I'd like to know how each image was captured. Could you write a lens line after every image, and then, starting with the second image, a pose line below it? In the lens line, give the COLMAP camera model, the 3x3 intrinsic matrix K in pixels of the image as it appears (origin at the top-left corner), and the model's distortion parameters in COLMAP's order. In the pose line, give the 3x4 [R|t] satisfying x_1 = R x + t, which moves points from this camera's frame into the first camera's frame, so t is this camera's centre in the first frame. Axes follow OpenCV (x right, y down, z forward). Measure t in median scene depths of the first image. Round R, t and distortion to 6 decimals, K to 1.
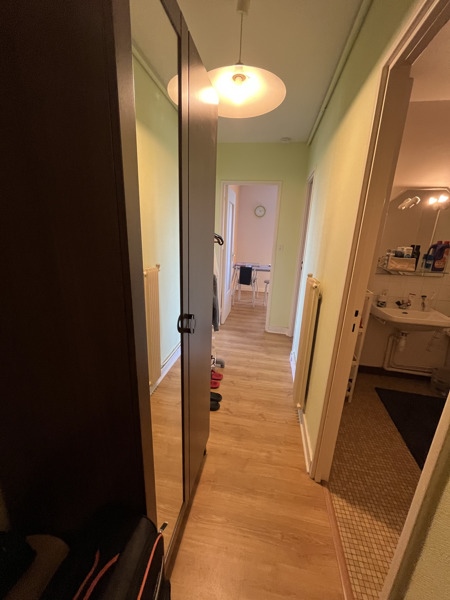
lens RADIAL K [[242.5, 0, 225.7], [0, 242.5, 300.4], [0, 0, 1]] dist [-0.001356, 0.000020]
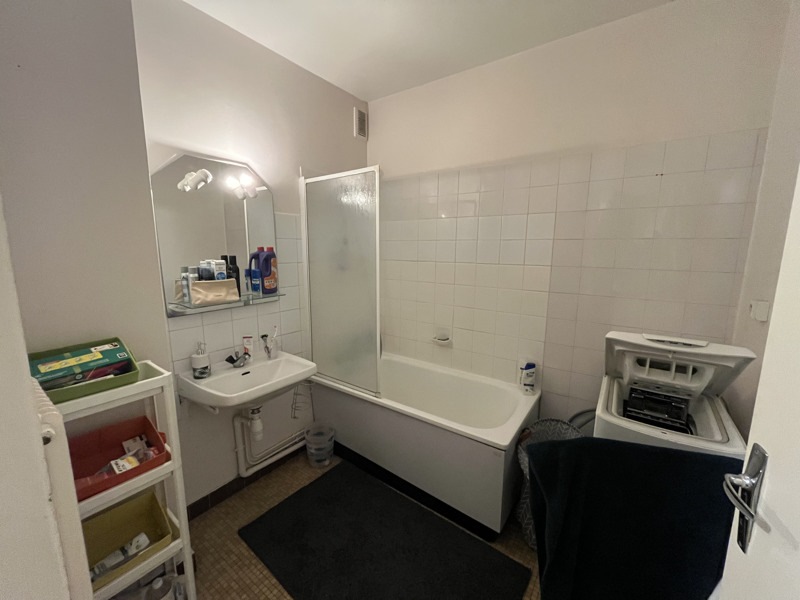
lens RADIAL K [[323.3, 0, 401.0], [0, 323.3, 299.7], [0, 0, 1]] dist [-0.001356, 0.000020]
pose [[0.412245, -0.172292, 0.894634, 0.248847], [0.253638, 0.964840, 0.068937, -0.075805], [-0.875055, 0.198494, 0.441450, 0.322961]]
